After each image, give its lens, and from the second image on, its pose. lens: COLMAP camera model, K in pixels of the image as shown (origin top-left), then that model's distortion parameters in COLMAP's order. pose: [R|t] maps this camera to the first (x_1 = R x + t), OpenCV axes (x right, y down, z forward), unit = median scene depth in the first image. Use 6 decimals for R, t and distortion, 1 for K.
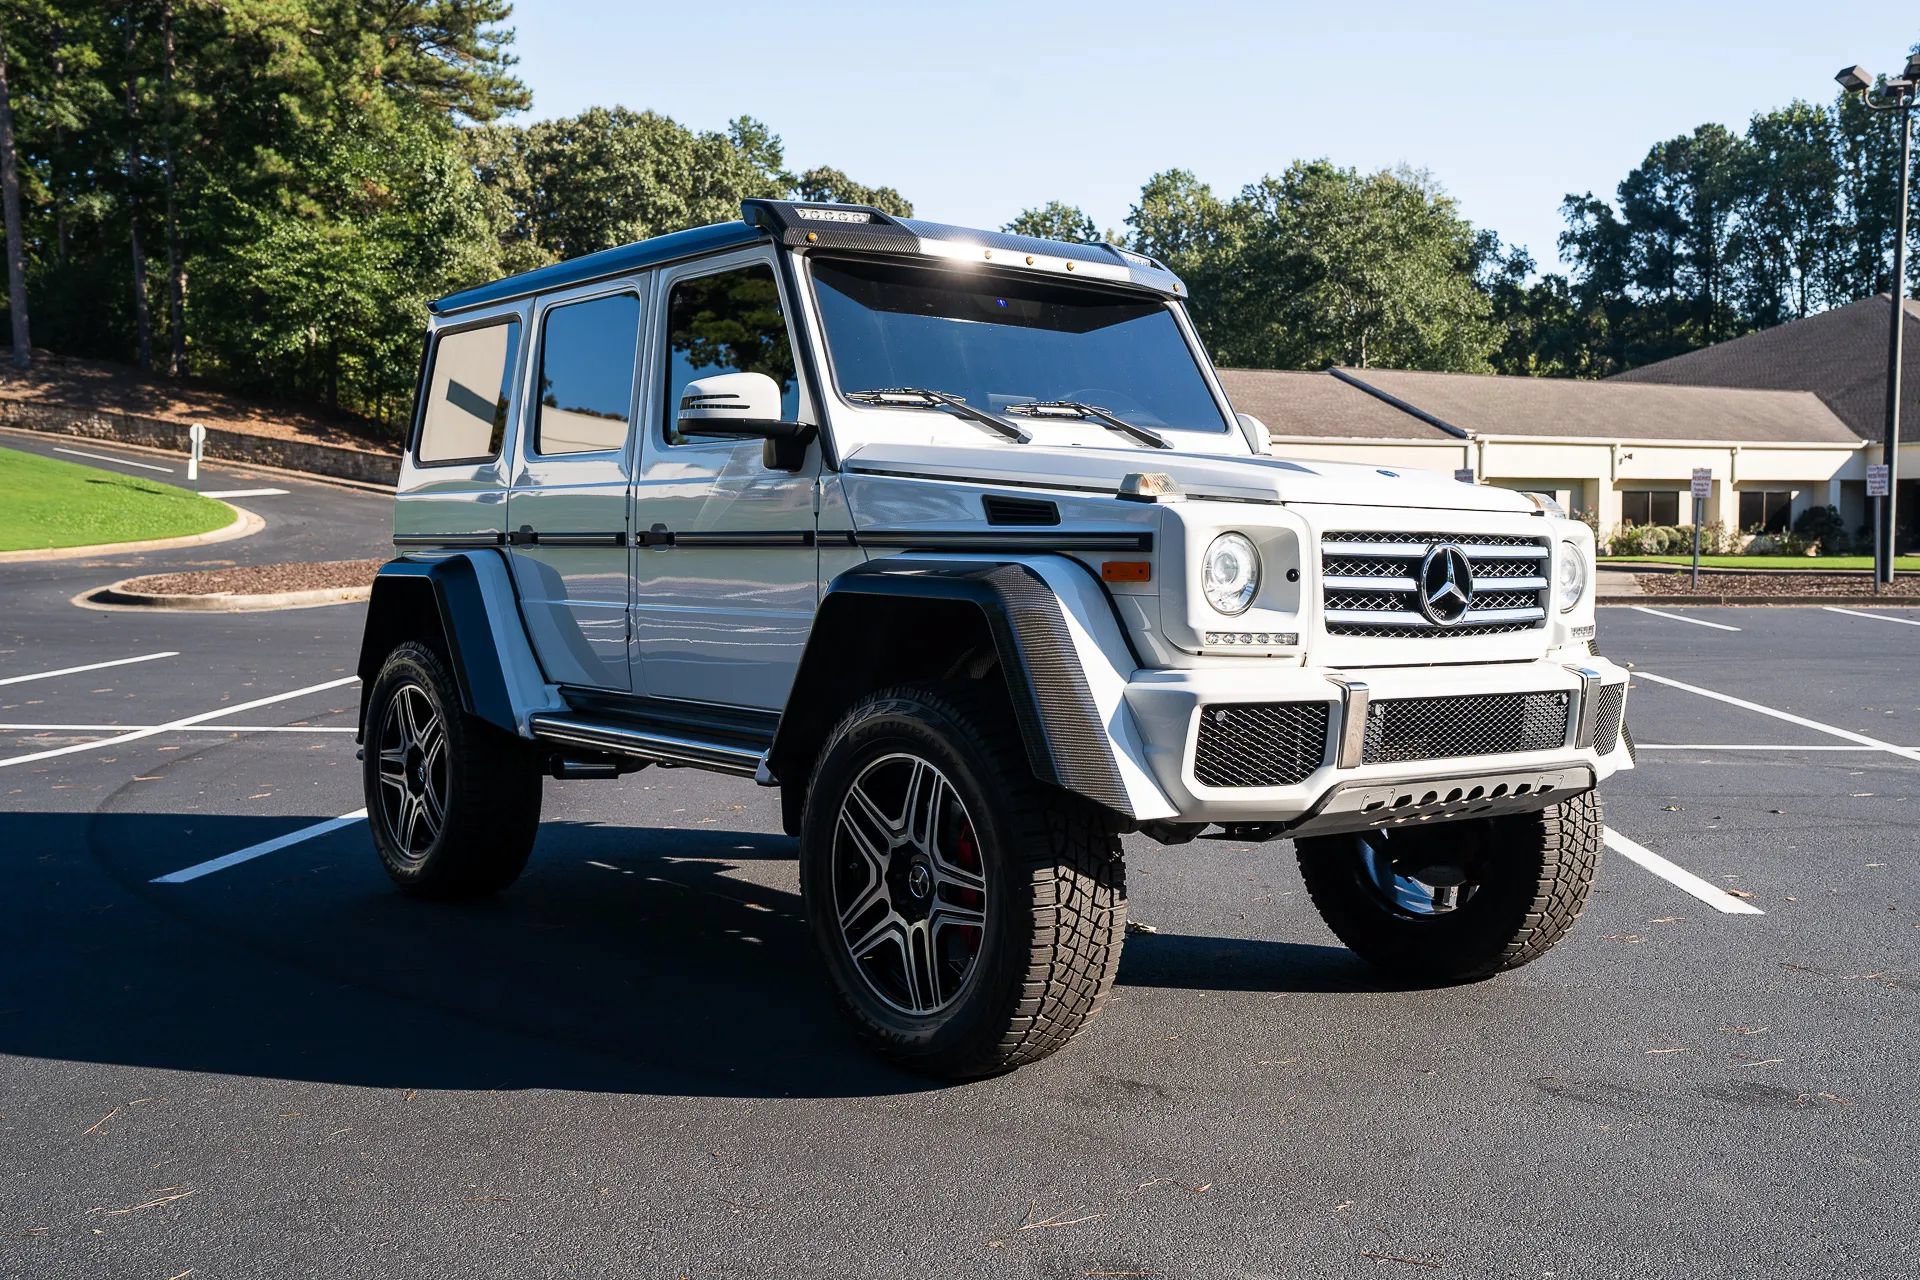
lens RADIAL K [[1903.1, 0, 950.4], [0, 1903.1, 655.2], [0, 0, 1]] dist [0.048233, 0.000000]
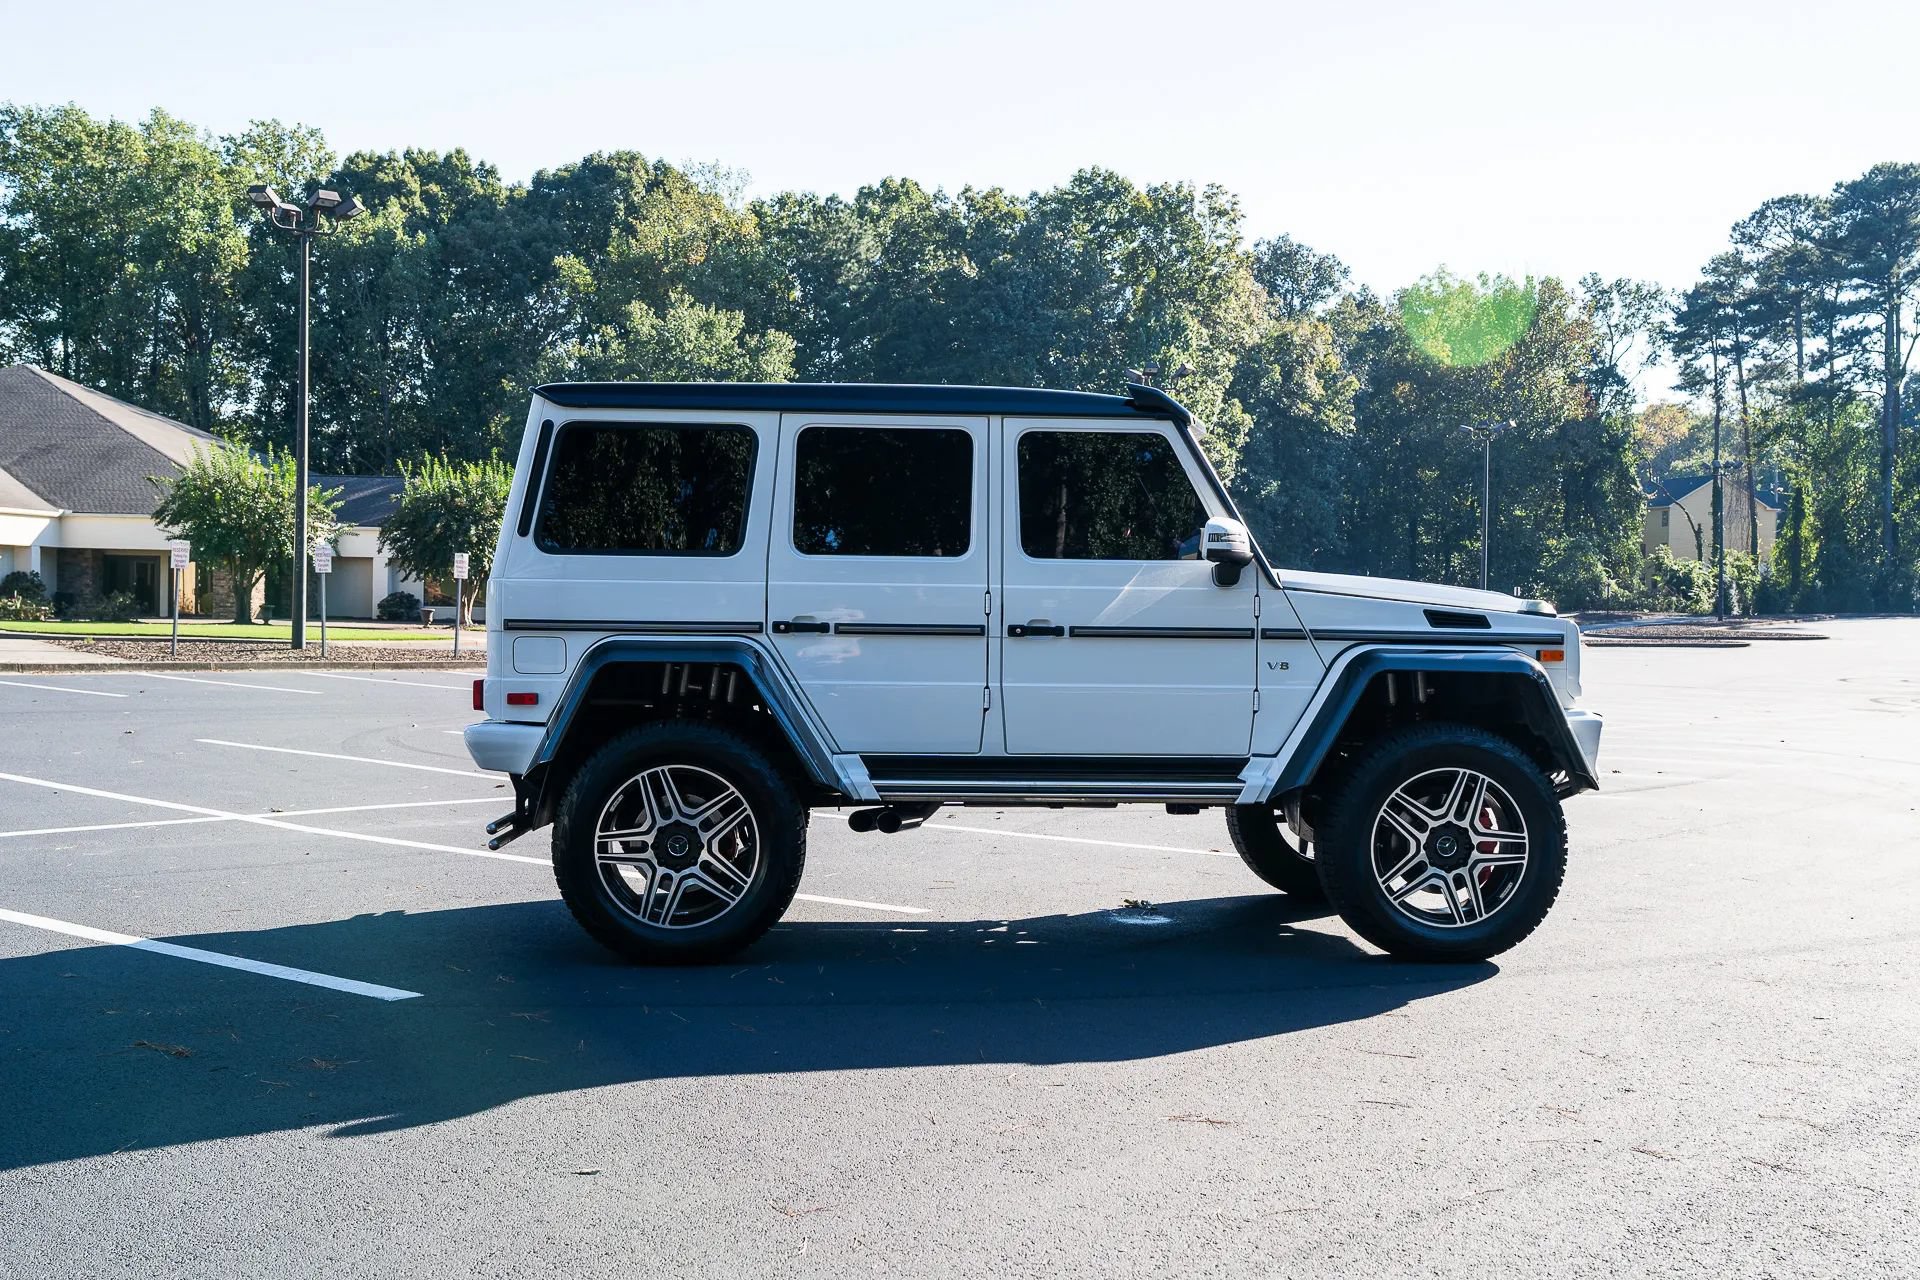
lens RADIAL K [[1903.1, 0, 961.4], [0, 1903.1, 653.0], [0, 0, 1]] dist [0.048233, 0.000000]
pose [[0.567288, -0.008981, 0.823470, -1.555001], [0.036696, 0.999223, -0.014383, -0.037124], [-0.822701, 0.038378, 0.567177, 0.396226]]
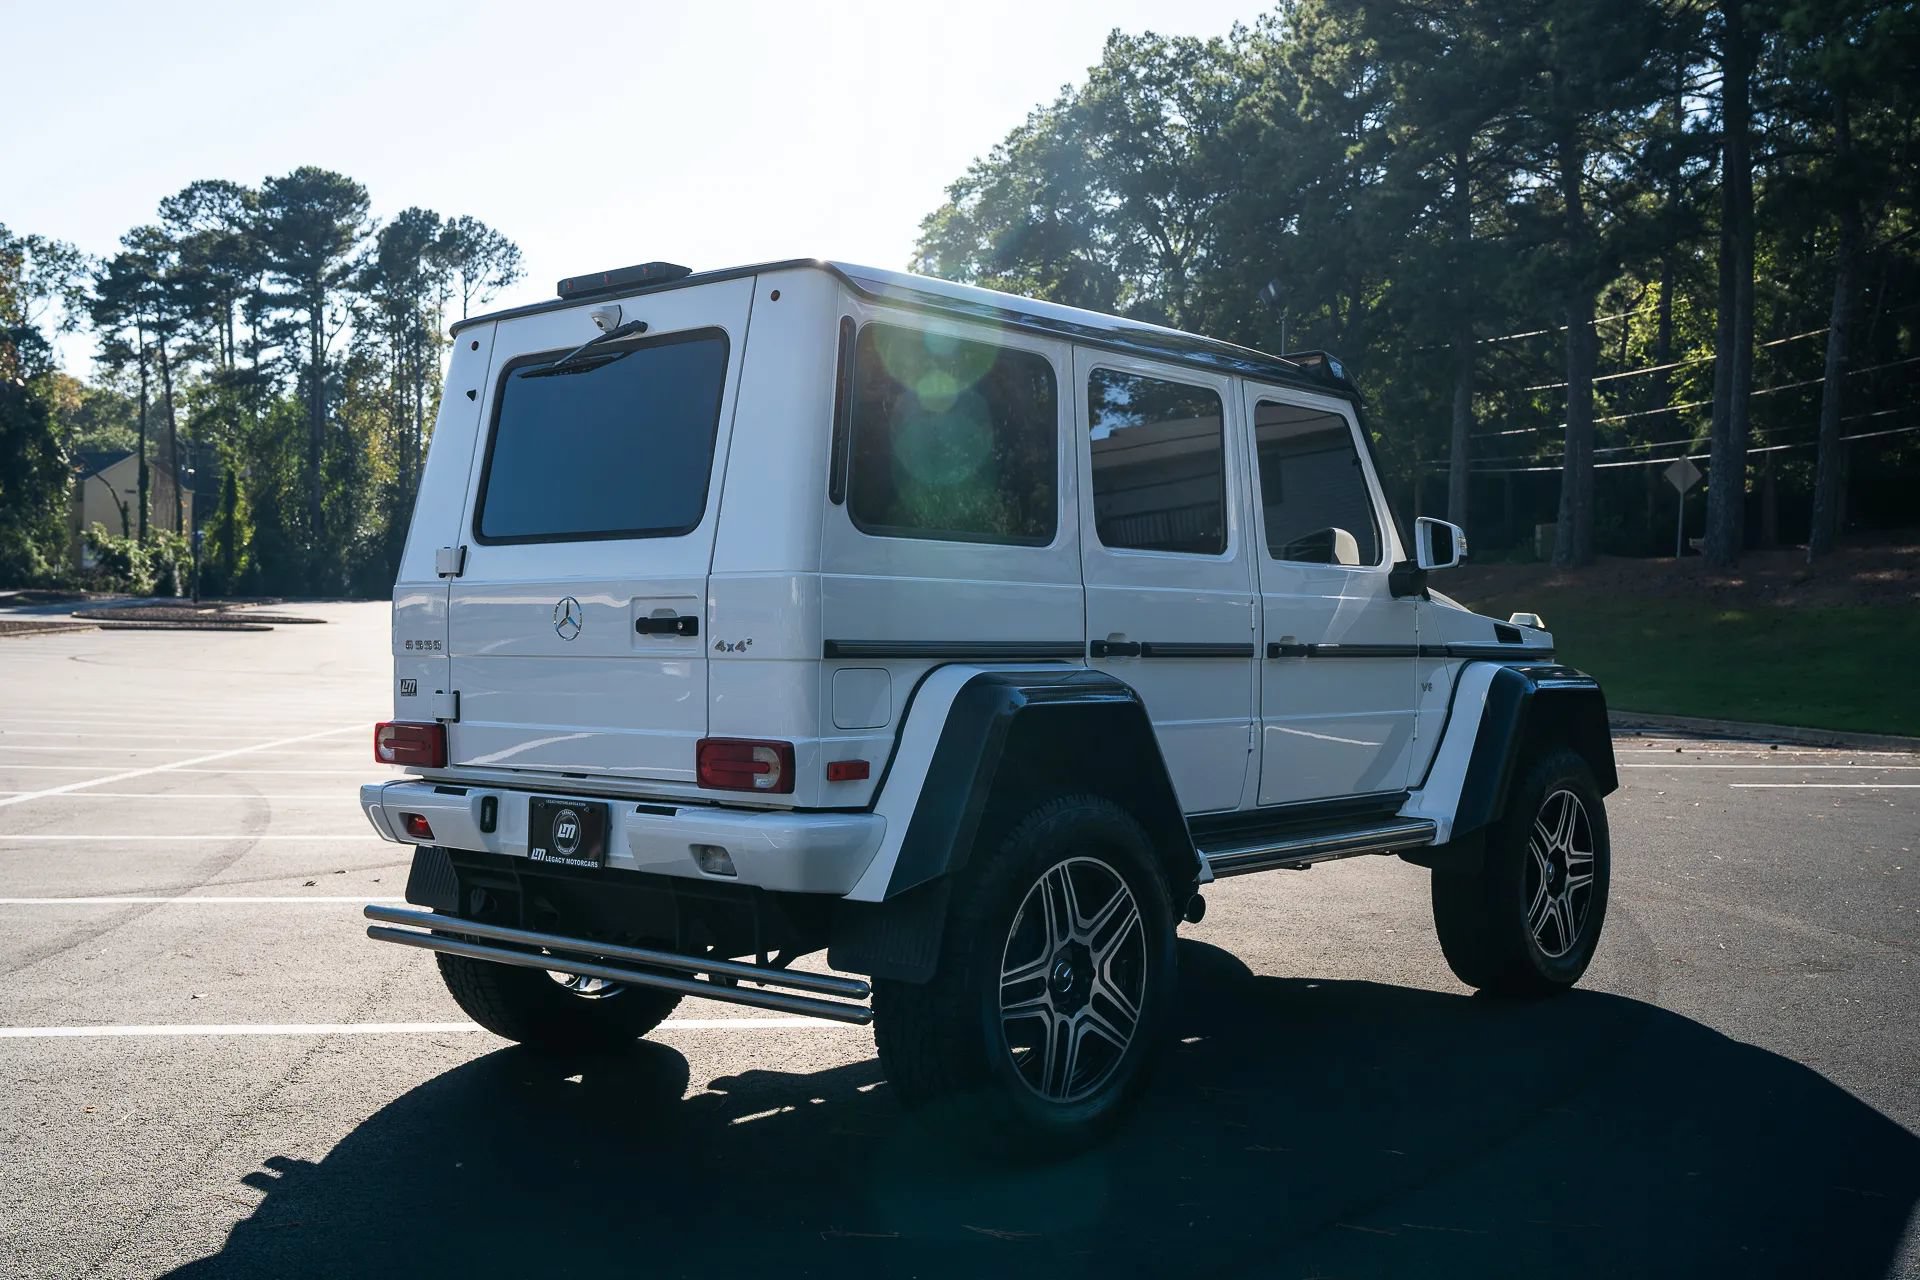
lens RADIAL K [[1903.1, 0, 950.8], [0, 1903.1, 650.9], [0, 0, 1]] dist [0.048233, 0.000000]
pose [[-0.203501, -0.018467, 0.978901, -1.408922], [0.037682, 0.998934, 0.026679, -0.118864], [-0.978349, 0.042316, -0.202588, 1.738304]]
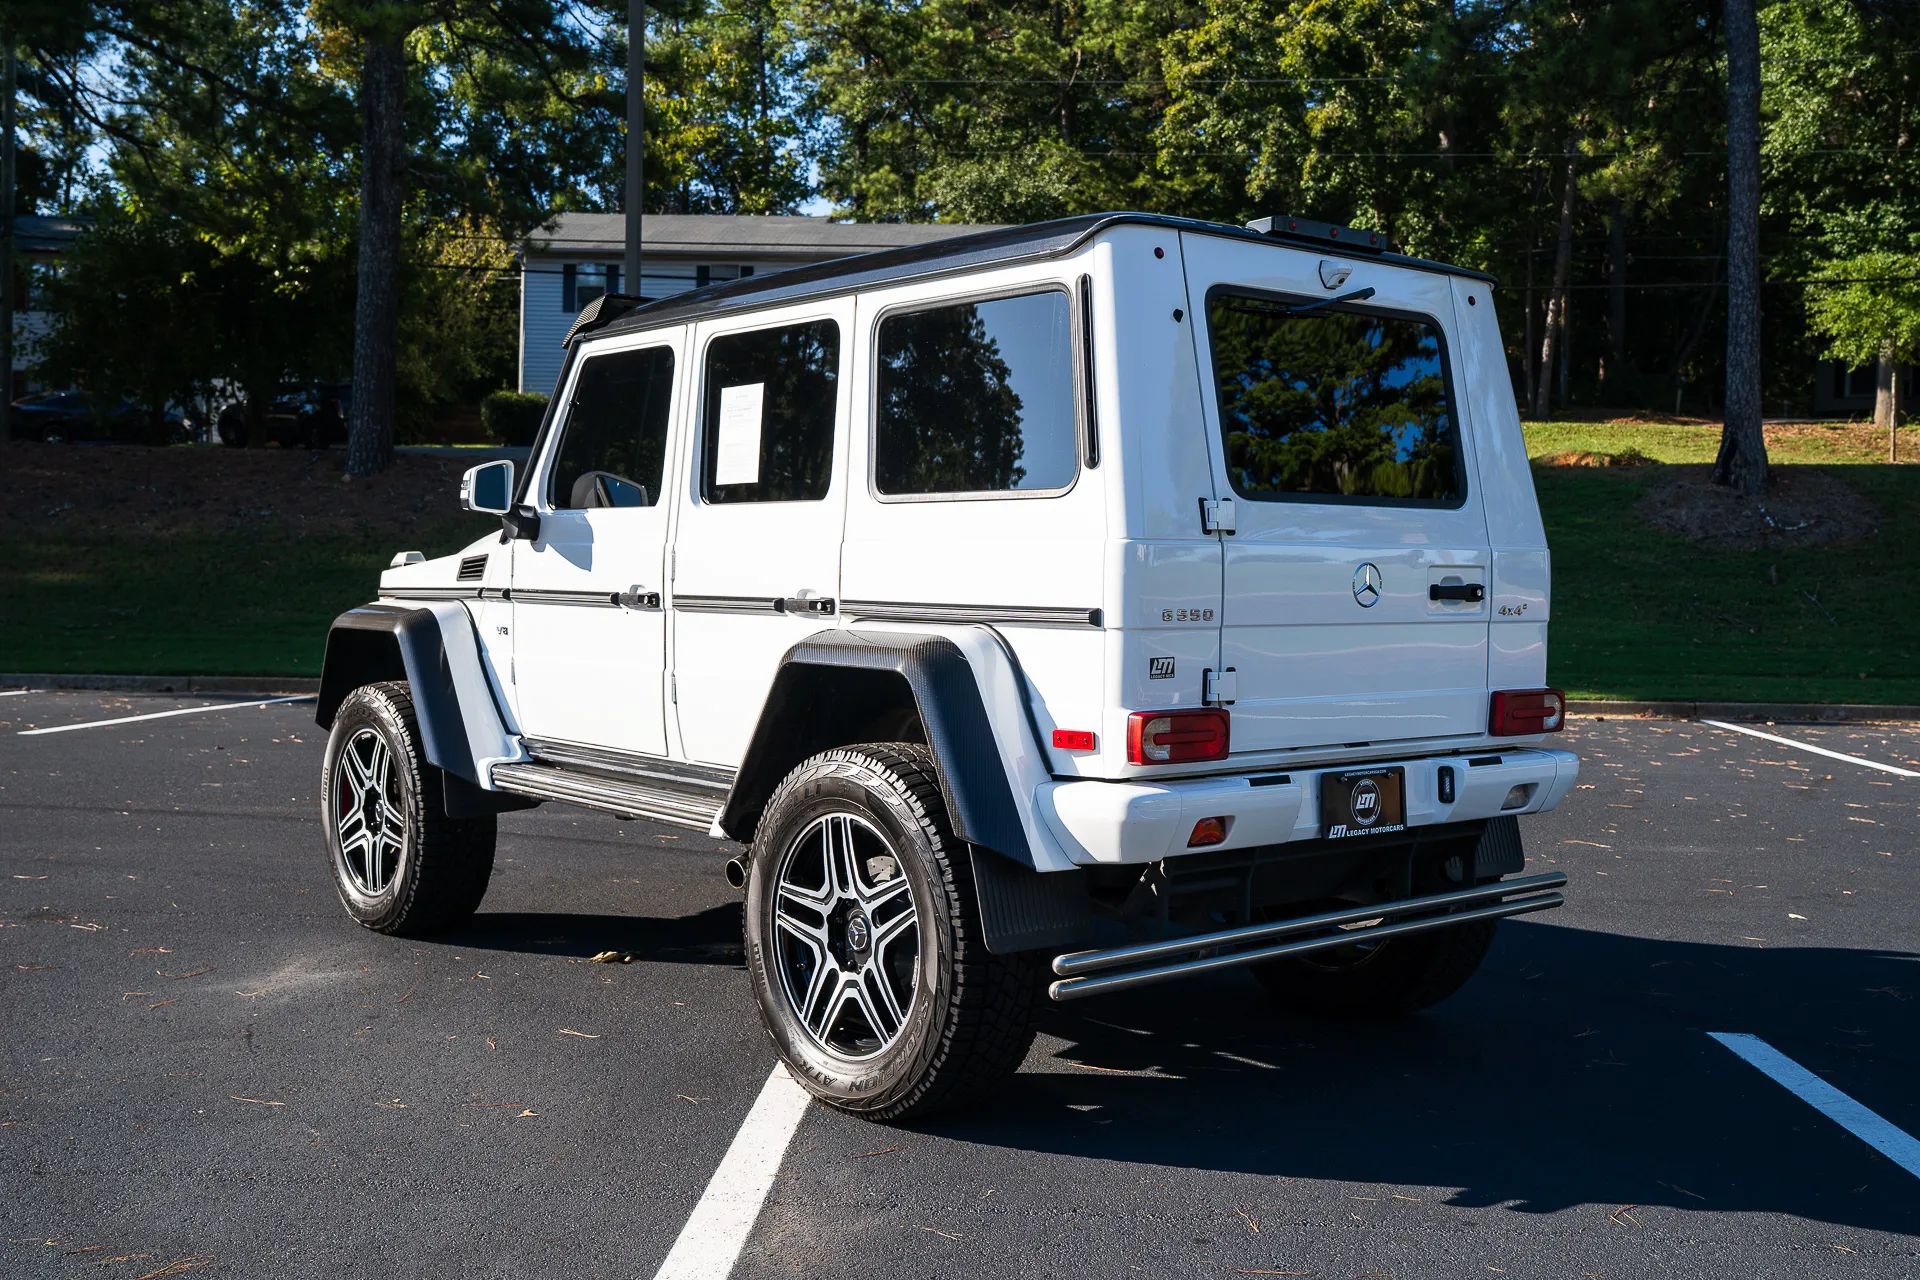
lens RADIAL K [[1903.1, 0, 949.3], [0, 1903.1, 657.9], [0, 0, 1]] dist [0.048233, 0.000000]
pose [[-0.998862, -0.024639, -0.040838, -0.060020], [-0.028237, 0.995539, 0.090026, -0.163788], [0.038437, 0.091077, -0.995102, 2.756734]]
